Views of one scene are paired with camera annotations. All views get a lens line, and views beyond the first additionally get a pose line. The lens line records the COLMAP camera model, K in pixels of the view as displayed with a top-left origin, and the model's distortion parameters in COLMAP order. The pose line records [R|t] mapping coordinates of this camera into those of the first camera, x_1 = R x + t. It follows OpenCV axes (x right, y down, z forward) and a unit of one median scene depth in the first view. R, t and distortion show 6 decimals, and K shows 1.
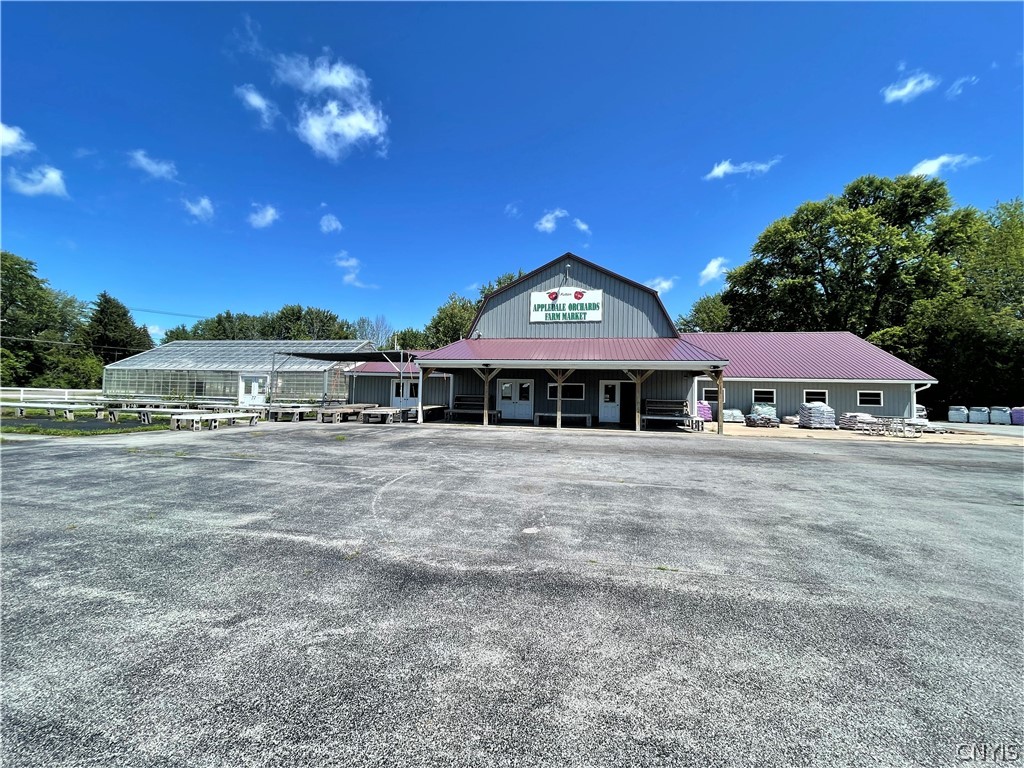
lens RADIAL K [[418.4, 0, 512.0], [0, 418.4, 384.0], [0, 0, 1]] dist [0.009195, 0.000060]
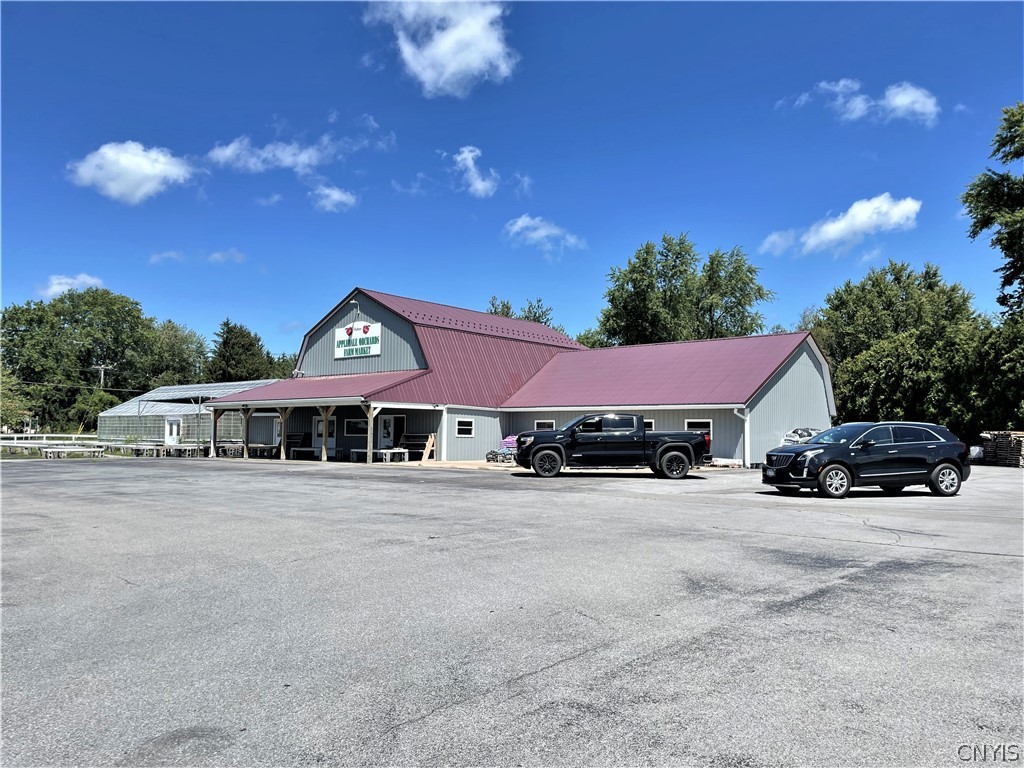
lens RADIAL K [[813.5, 0, 512.0], [0, 813.5, 384.0], [0, 0, 1]] dist [0.061332, -0.002638]
pose [[0.869239, -0.044820, -0.492357, 1.291592], [0.019957, 0.998251, -0.055640, 0.027621], [0.493990, 0.038538, 0.868613, -0.454999]]
